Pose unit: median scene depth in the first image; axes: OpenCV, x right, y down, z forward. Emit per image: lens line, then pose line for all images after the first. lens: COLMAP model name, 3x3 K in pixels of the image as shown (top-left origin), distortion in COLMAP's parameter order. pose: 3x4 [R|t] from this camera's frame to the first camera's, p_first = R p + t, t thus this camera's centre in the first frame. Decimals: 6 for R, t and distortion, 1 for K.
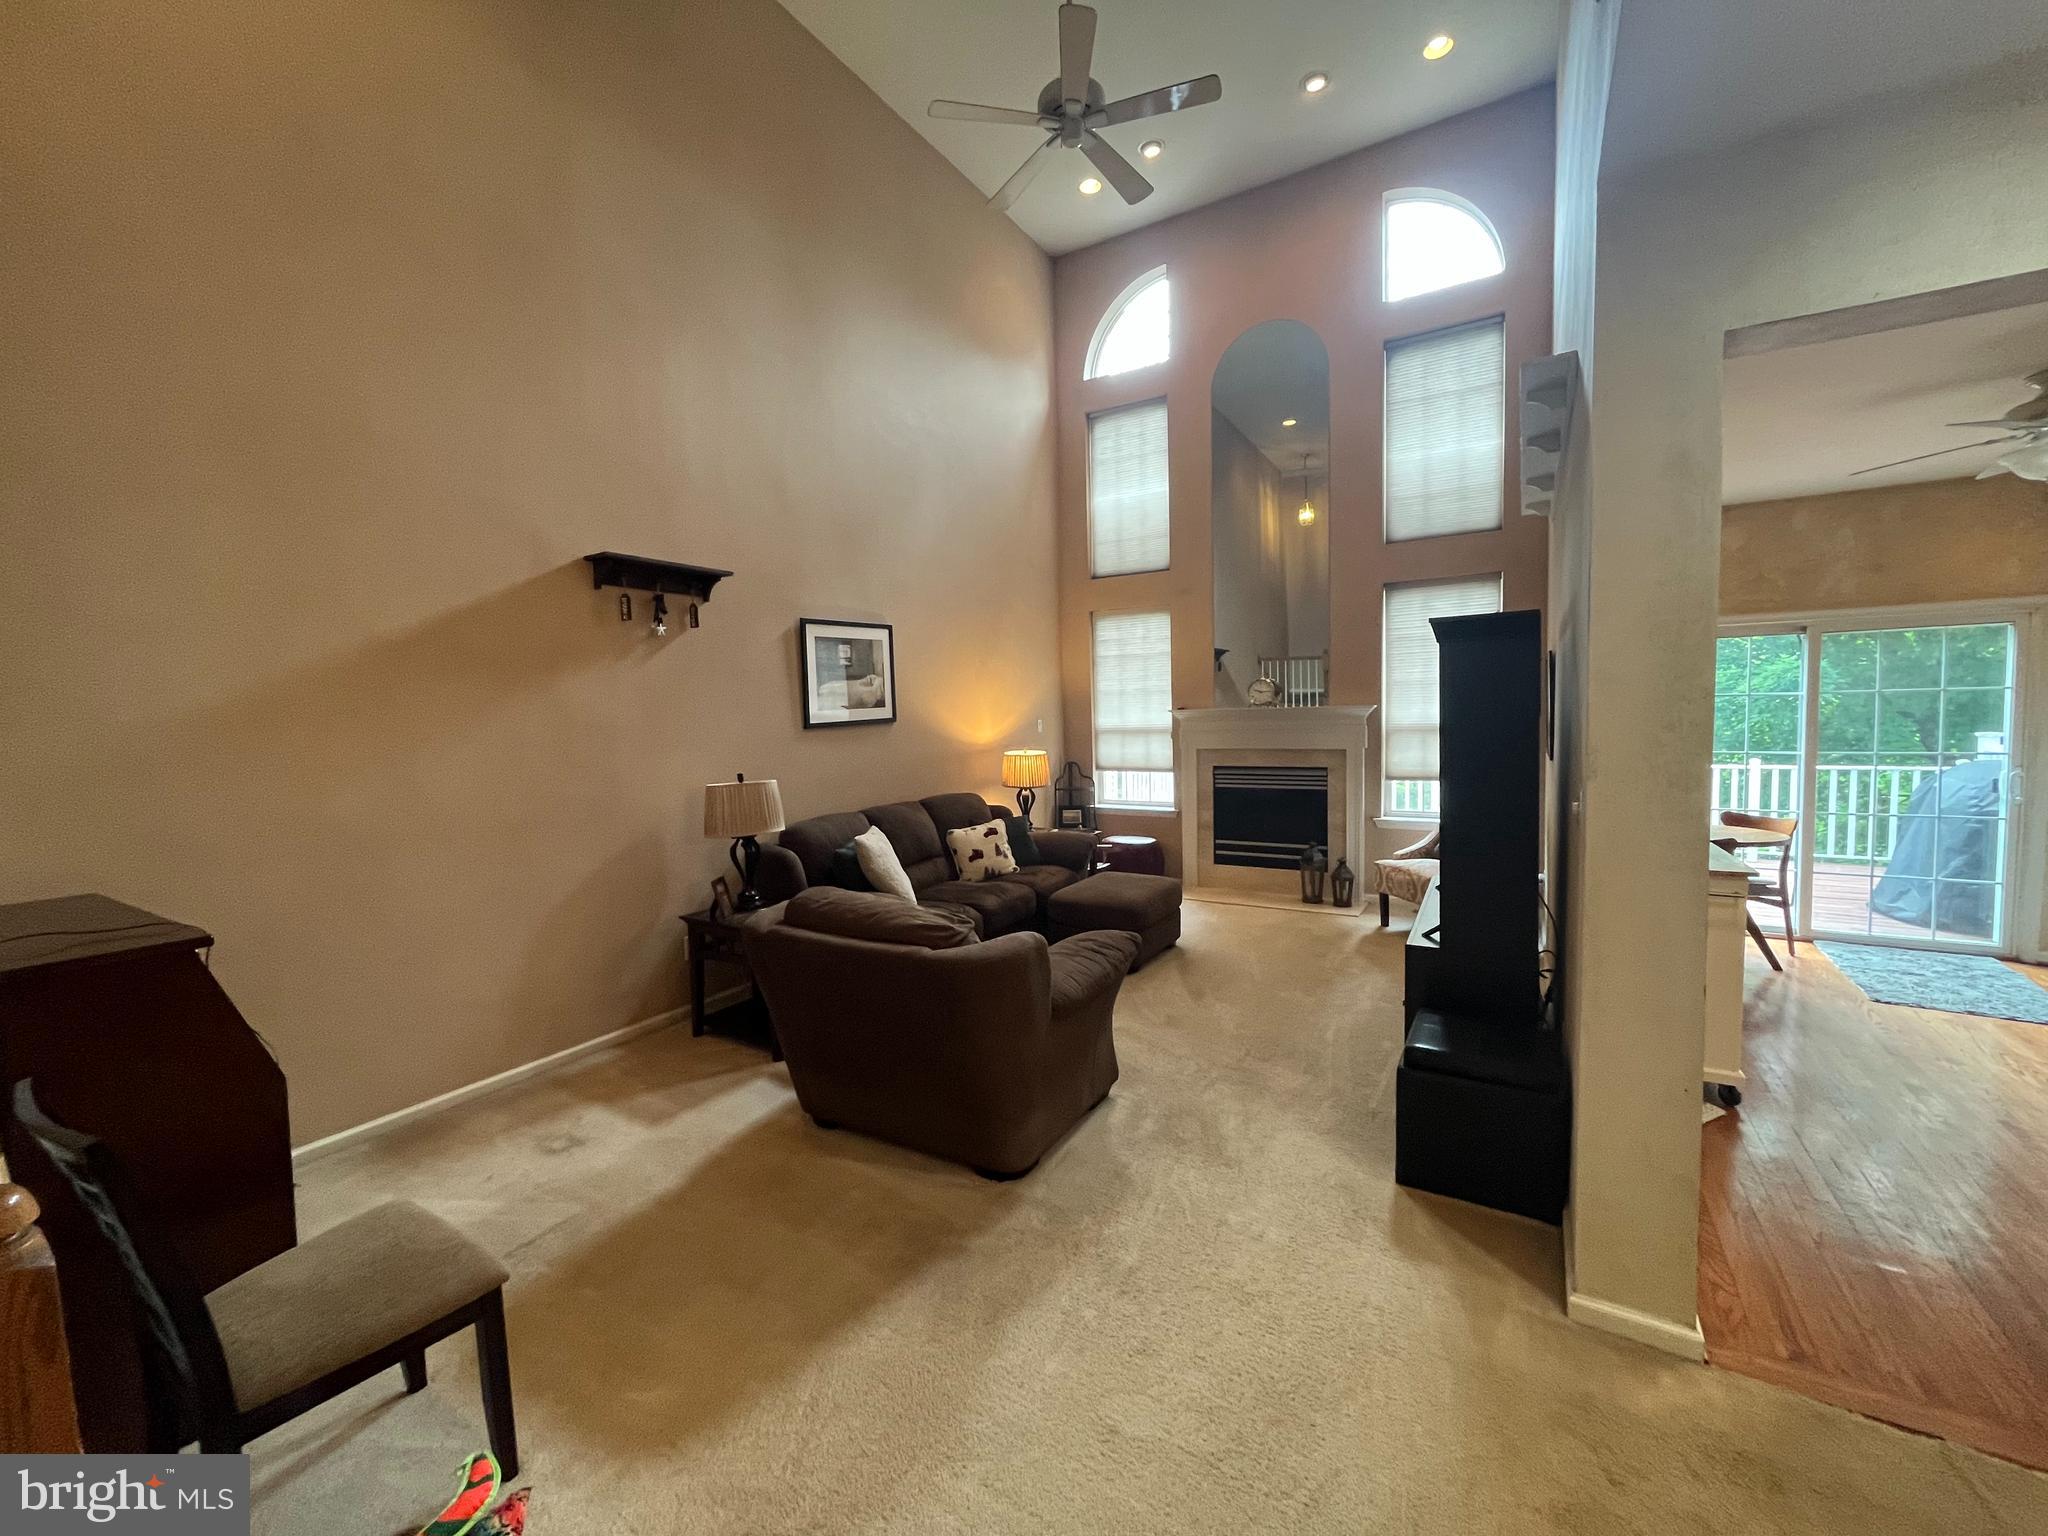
lens RADIAL K [[831.2, 0, 1014.5], [0, 831.2, 770.0], [0, 0, 1]] dist [0.001158, -0.000015]
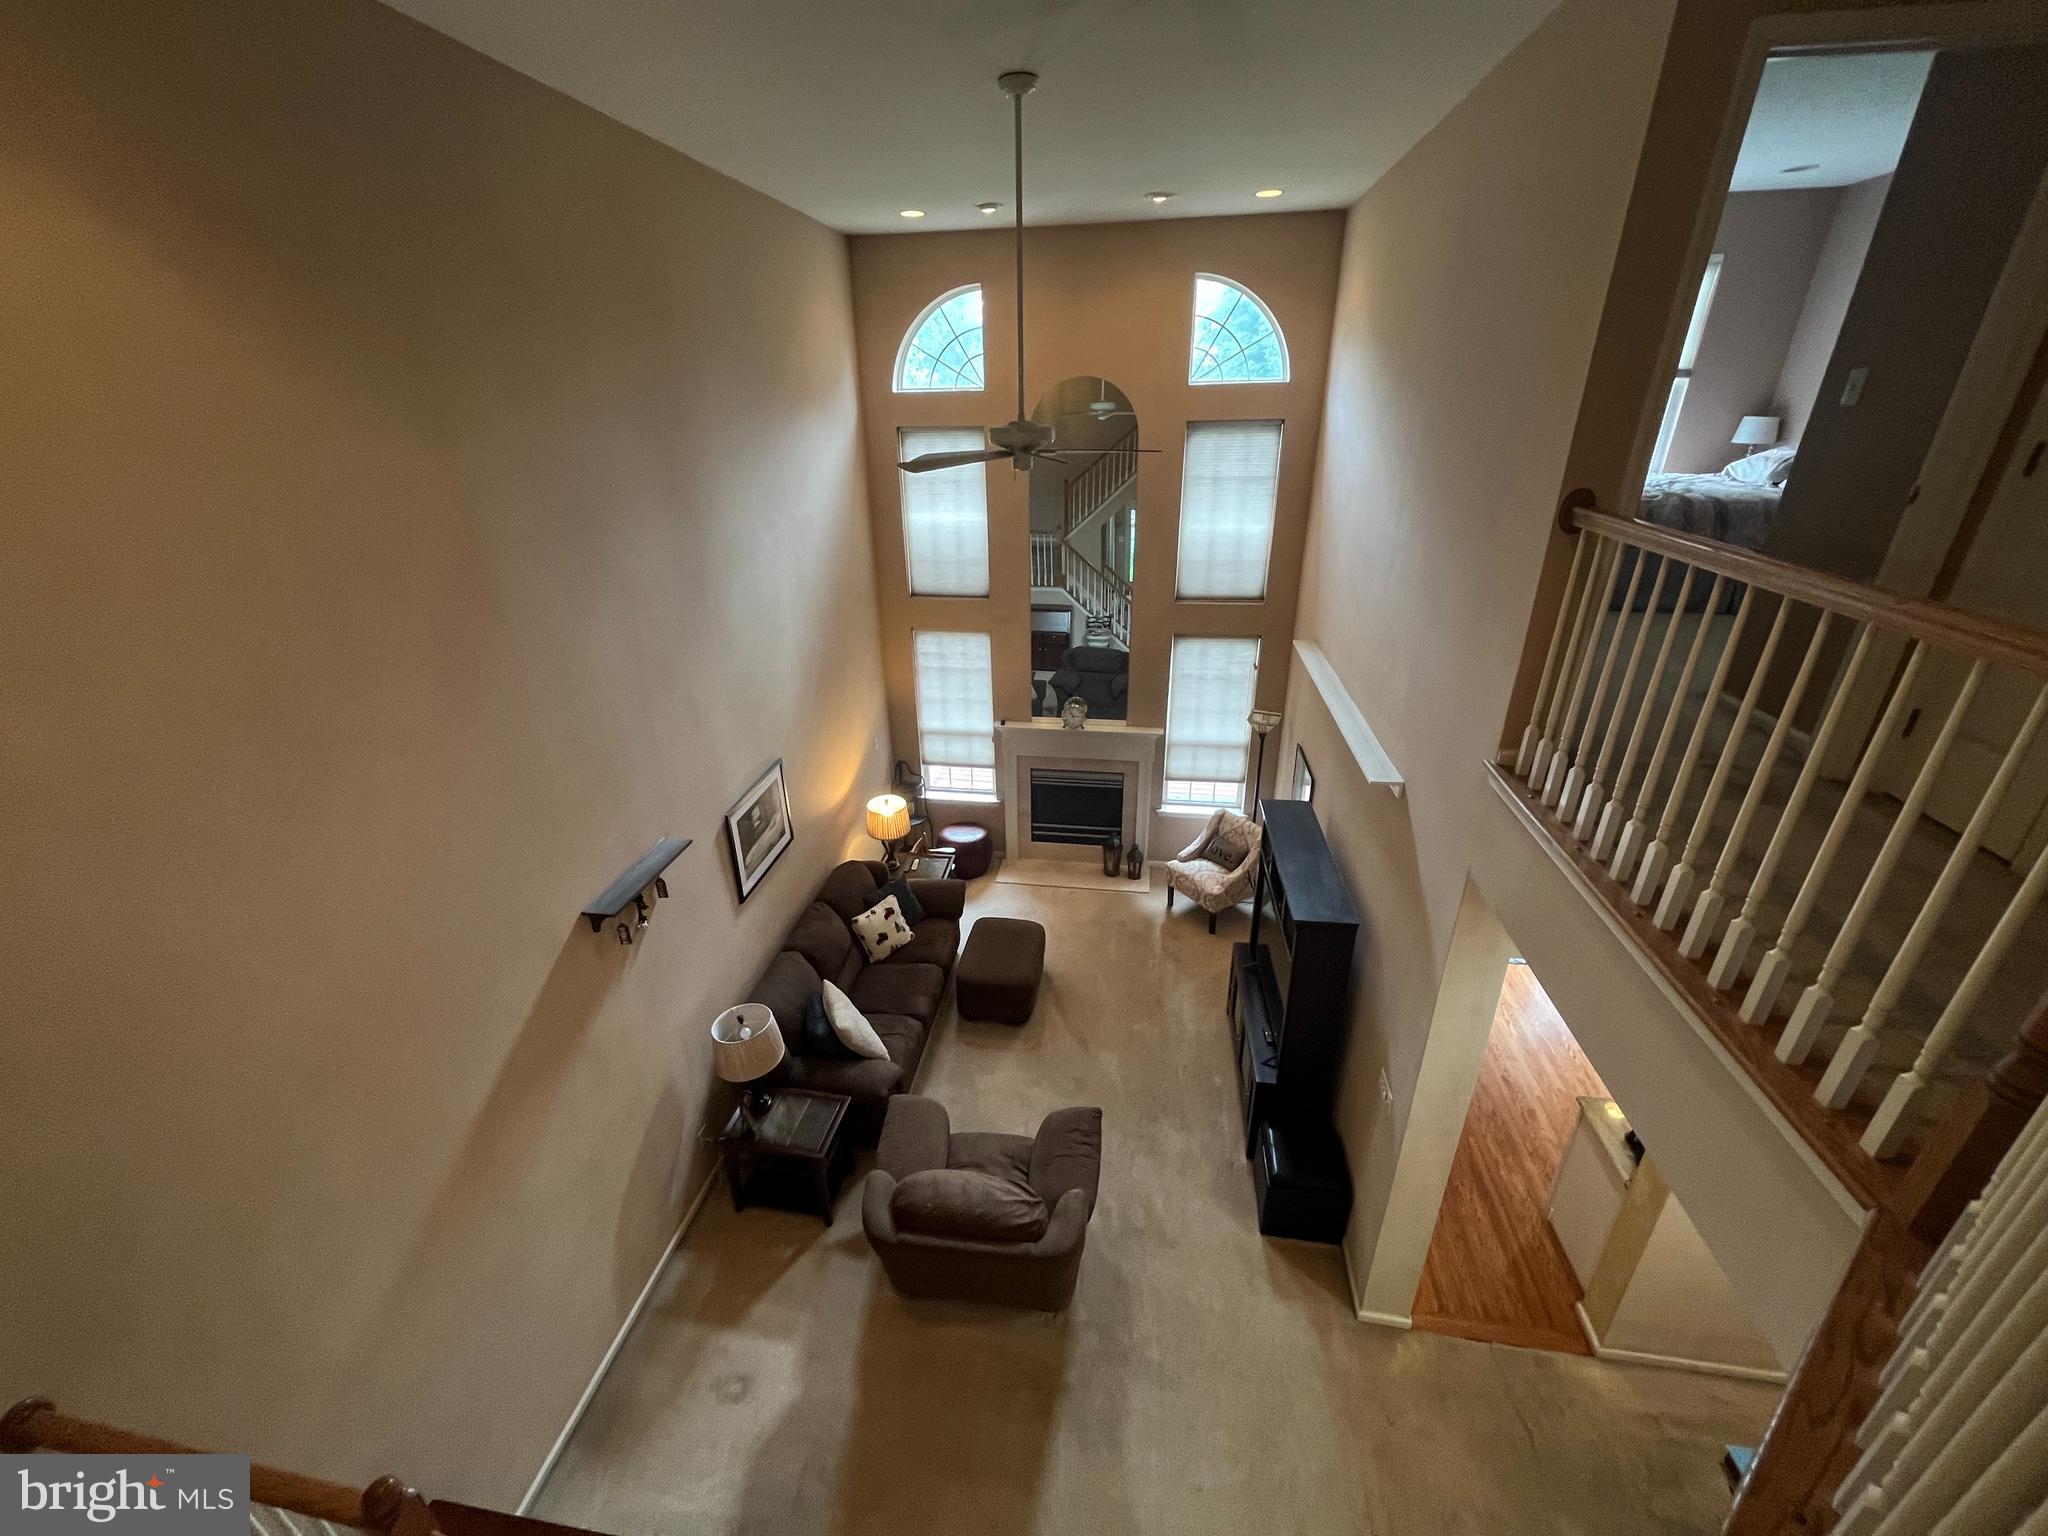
lens RADIAL K [[831.2, 0, 1010.2], [0, 831.2, 759.5], [0, 0, 1]] dist [0.001158, -0.000015]
pose [[0.922735, -0.153504, 0.353548, -0.222534], [0.020177, 0.935252, 0.353408, -0.475263], [-0.384905, -0.318968, 0.866087, -0.008446]]
